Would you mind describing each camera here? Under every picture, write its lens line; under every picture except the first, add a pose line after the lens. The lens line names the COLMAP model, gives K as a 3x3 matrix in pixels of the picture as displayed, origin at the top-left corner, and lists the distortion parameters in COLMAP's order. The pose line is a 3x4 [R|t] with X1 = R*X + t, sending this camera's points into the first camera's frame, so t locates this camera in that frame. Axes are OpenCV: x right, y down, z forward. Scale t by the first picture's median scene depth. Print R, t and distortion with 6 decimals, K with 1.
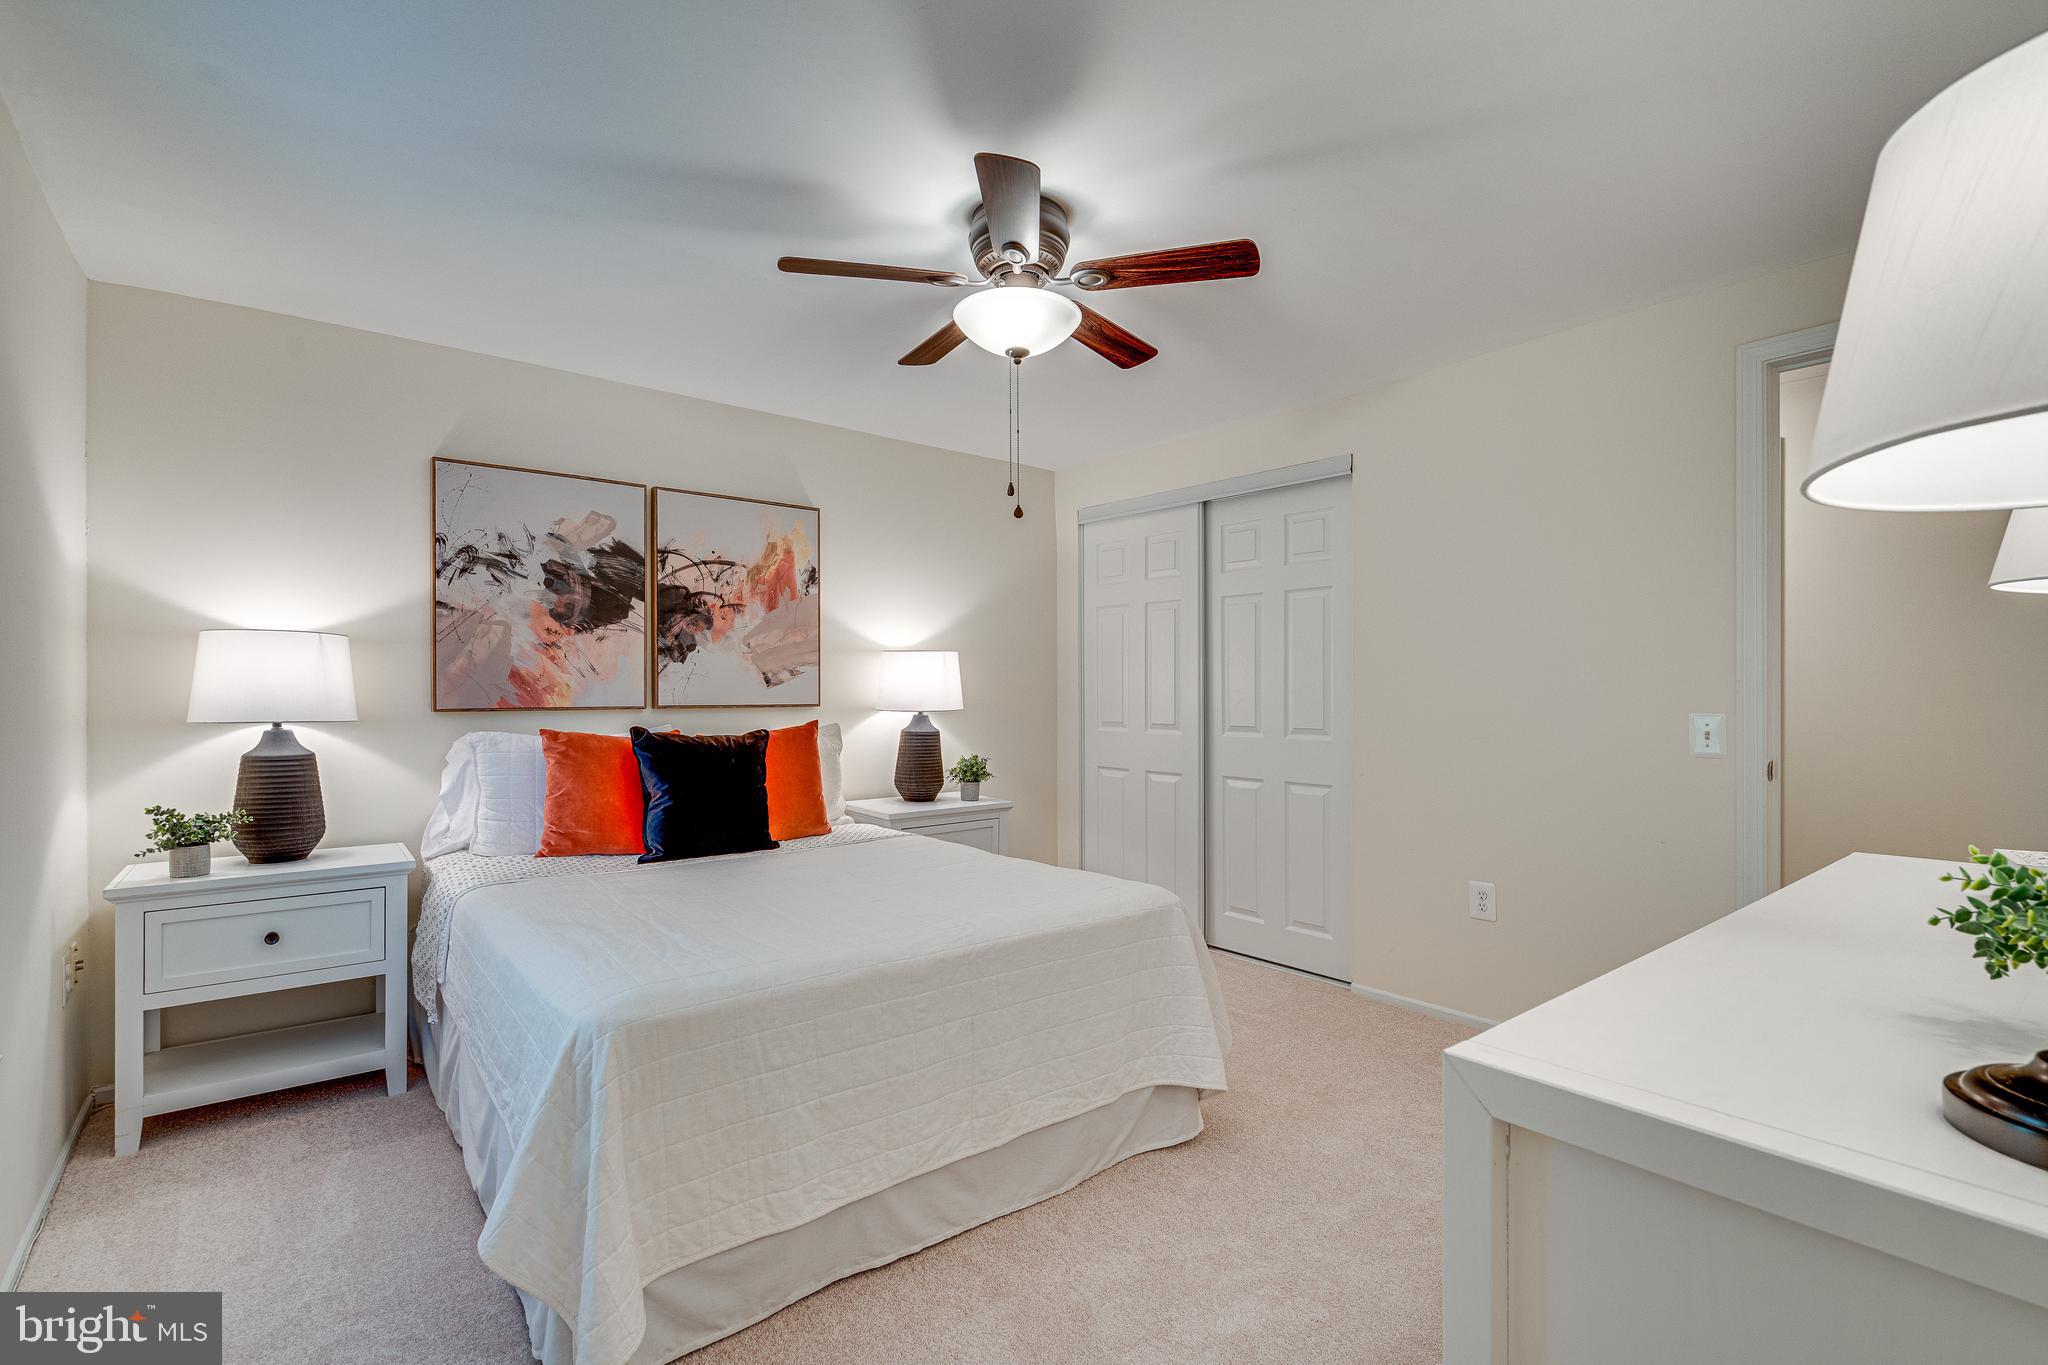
lens RADIAL K [[934.7, 0, 1023.7], [0, 934.7, 689.6], [0, 0, 1]] dist [0.000235, 0.000295]
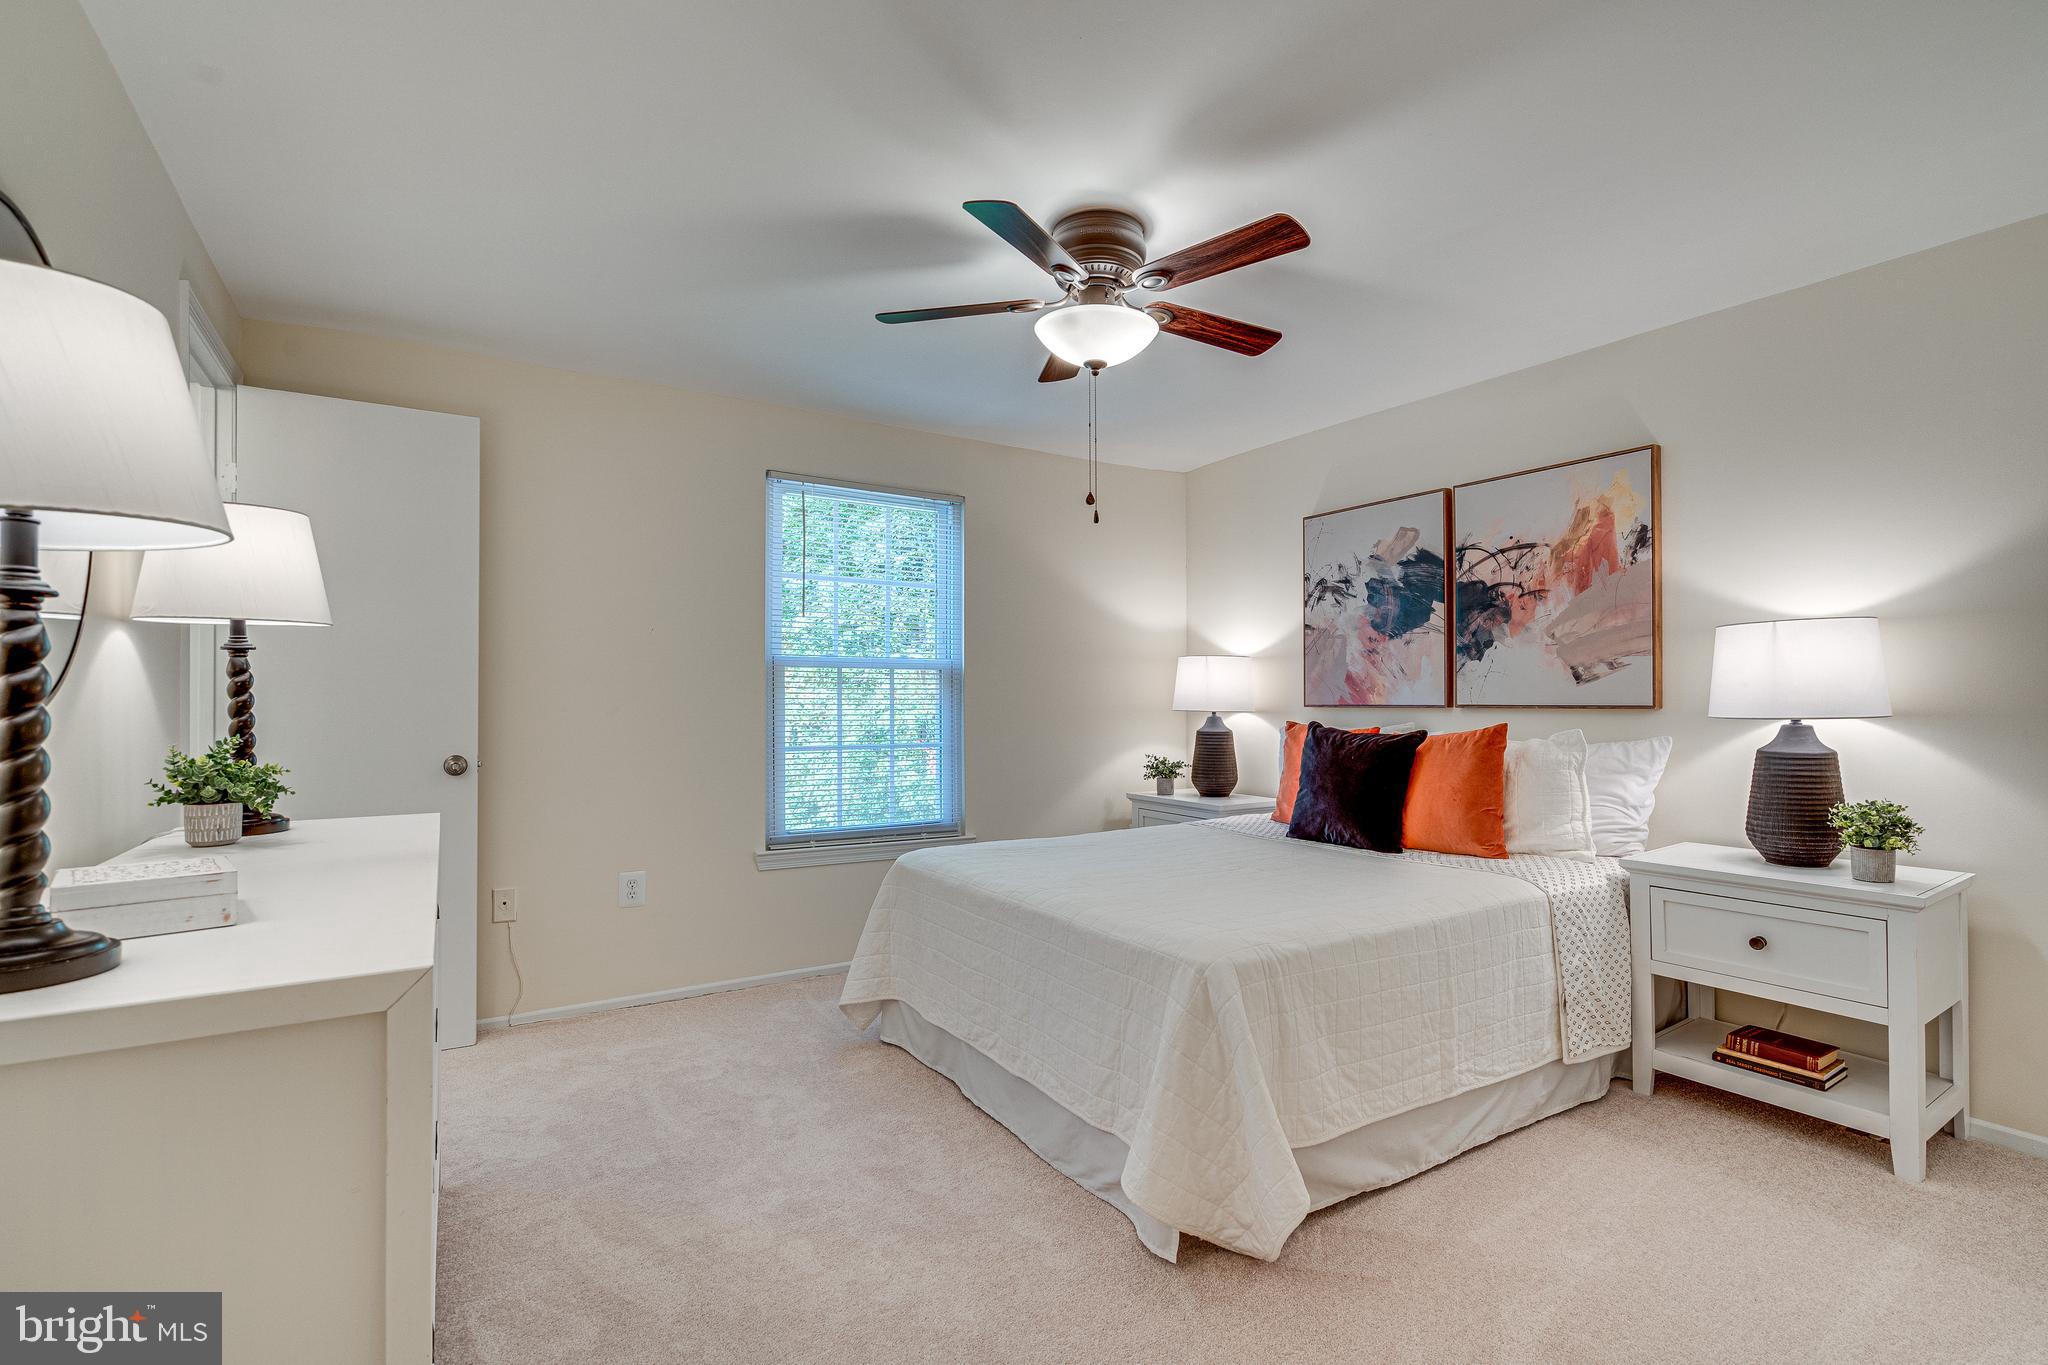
lens RADIAL K [[934.7, 0, 1010.0], [0, 934.7, 685.1], [0, 0, 1]] dist [0.000235, 0.000295]
pose [[-0.133731, -0.007764, -0.990987, 0.682483], [0.010199, 0.999906, -0.009210, 0.000580], [0.990965, -0.011338, -0.133639, 0.678980]]
